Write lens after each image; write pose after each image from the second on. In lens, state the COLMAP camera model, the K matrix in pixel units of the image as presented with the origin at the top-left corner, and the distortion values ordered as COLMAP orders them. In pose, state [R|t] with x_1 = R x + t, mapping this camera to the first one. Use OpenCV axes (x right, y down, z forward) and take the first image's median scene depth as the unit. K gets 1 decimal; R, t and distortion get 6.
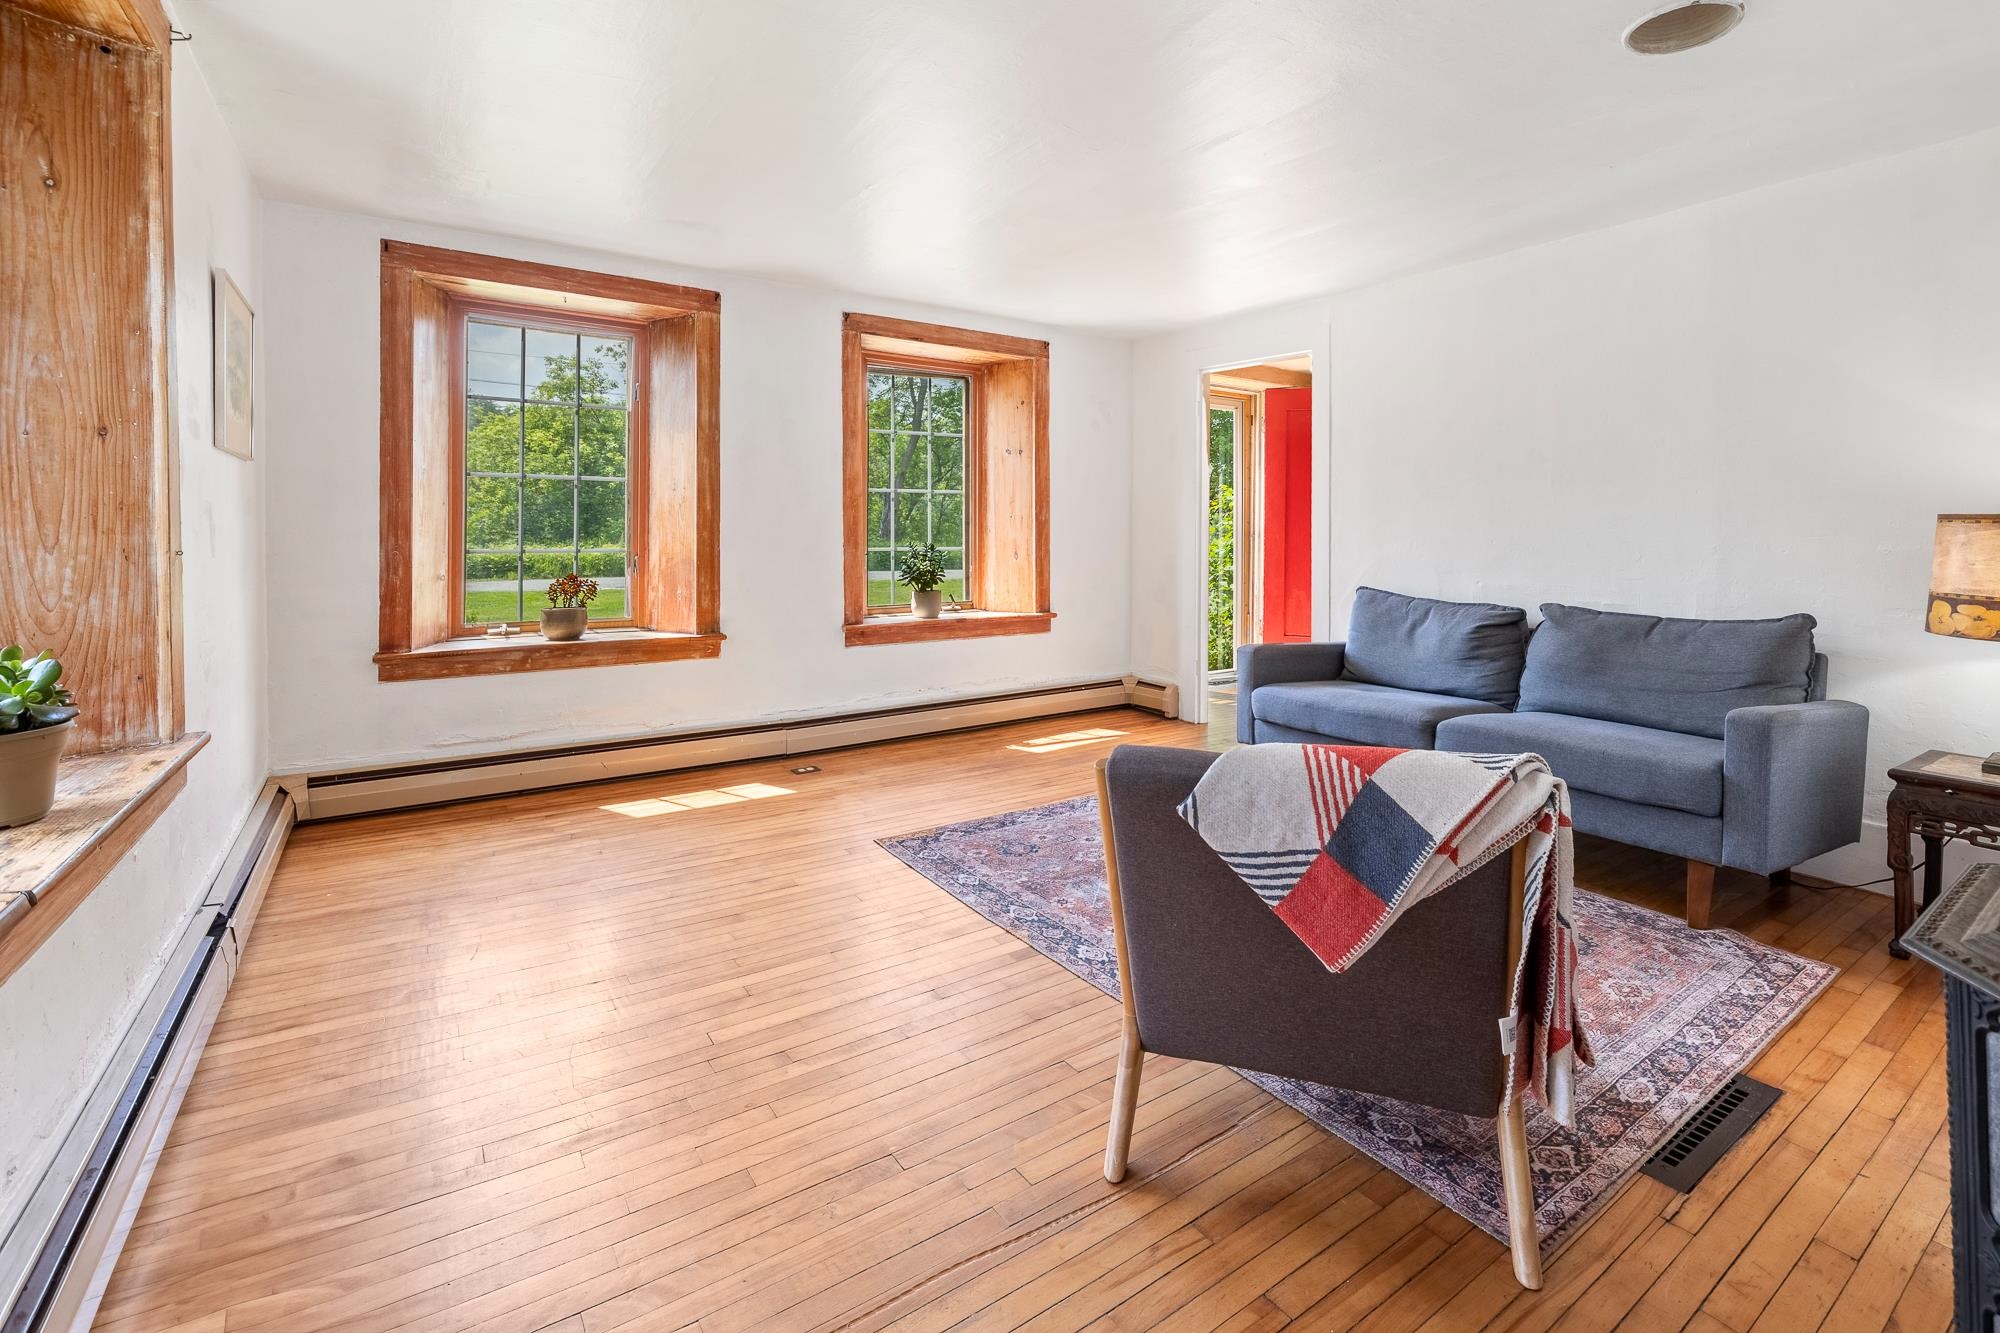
lens RADIAL K [[874.0, 0, 1012.2], [0, 874.0, 652.4], [0, 0, 1]] dist [-0.000626, 0.000958]
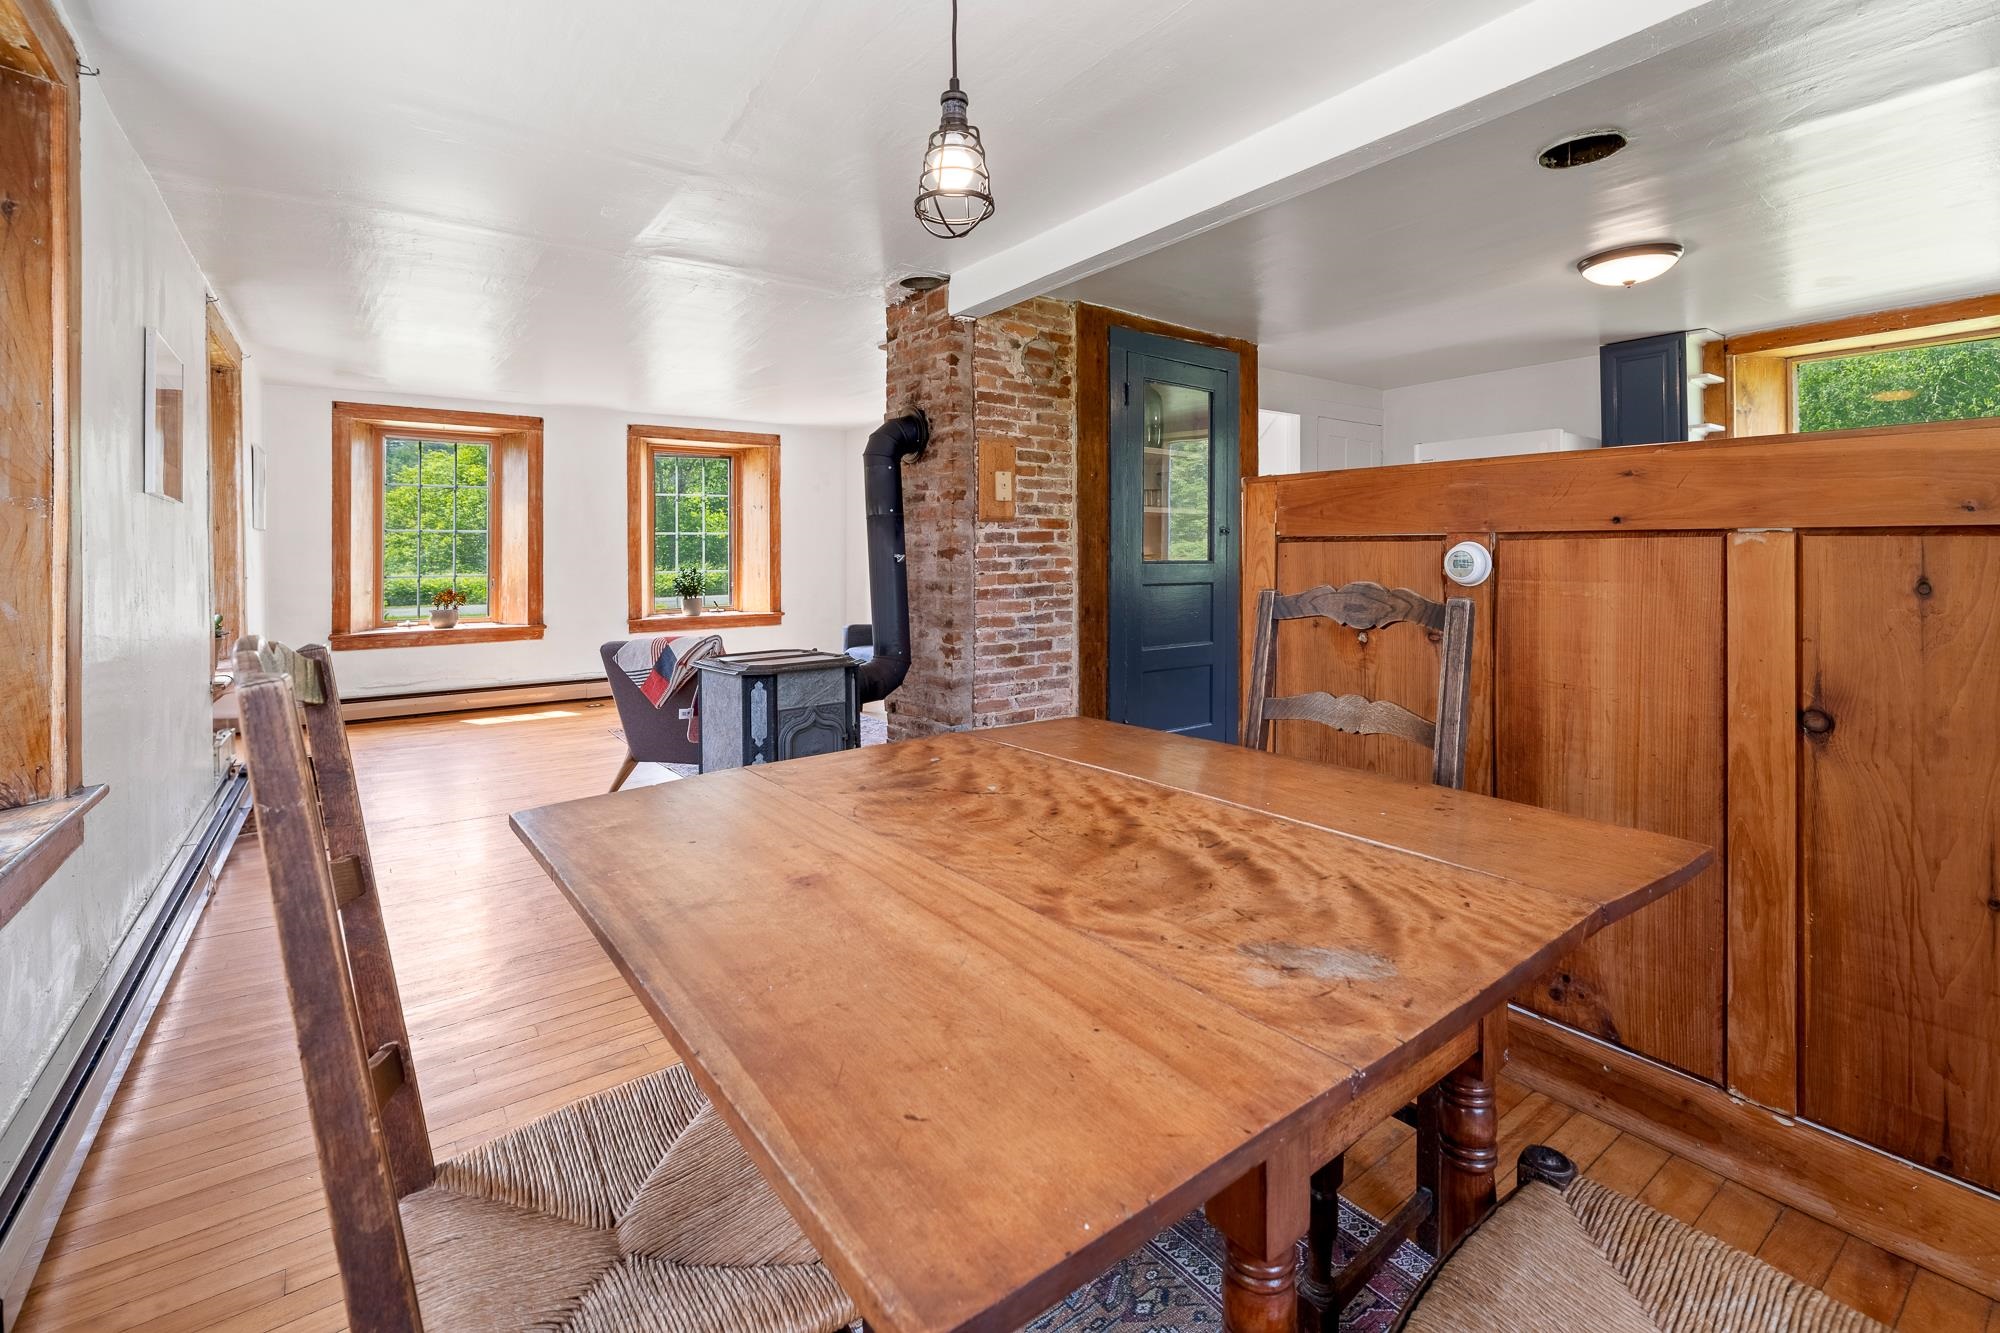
lens RADIAL K [[874.0, 0, 1003.6], [0, 874.0, 653.1], [0, 0, 1]] dist [-0.000626, 0.000958]
pose [[0.999224, -0.018643, 0.034706, 0.477493], [0.019423, 0.999563, -0.022266, 0.086411], [-0.034276, 0.022923, 0.999149, -0.678707]]
